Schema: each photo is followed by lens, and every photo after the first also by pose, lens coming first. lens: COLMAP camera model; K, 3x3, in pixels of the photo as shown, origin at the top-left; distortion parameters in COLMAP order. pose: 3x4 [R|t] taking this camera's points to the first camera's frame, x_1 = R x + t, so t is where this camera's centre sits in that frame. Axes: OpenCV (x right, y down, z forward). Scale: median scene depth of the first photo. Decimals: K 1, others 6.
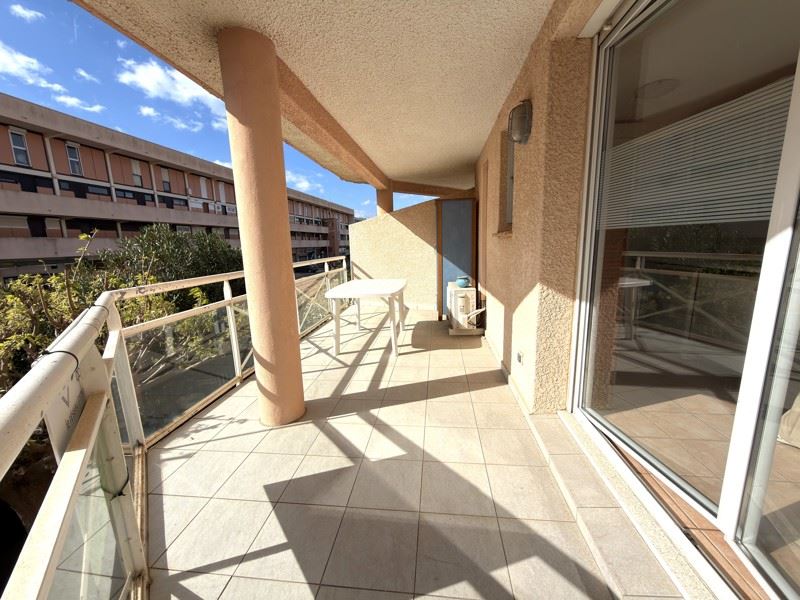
lens RADIAL K [[318.8, 0, 398.7], [0, 318.8, 297.8], [0, 0, 1]] dist [0.000595, 0.000202]
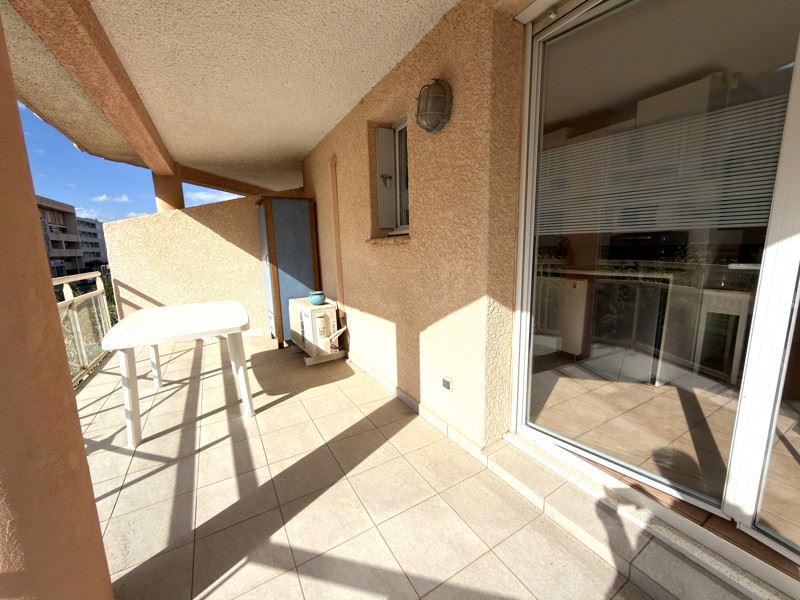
lens RADIAL K [[318.8, 0, 401.4], [0, 318.8, 299.4], [0, 0, 1]] dist [0.000595, 0.000202]
pose [[0.796348, -0.085989, 0.598695, -0.130094], [0.101712, 0.994785, 0.007588, -0.034535], [-0.596225, 0.054852, 0.800941, 0.235194]]
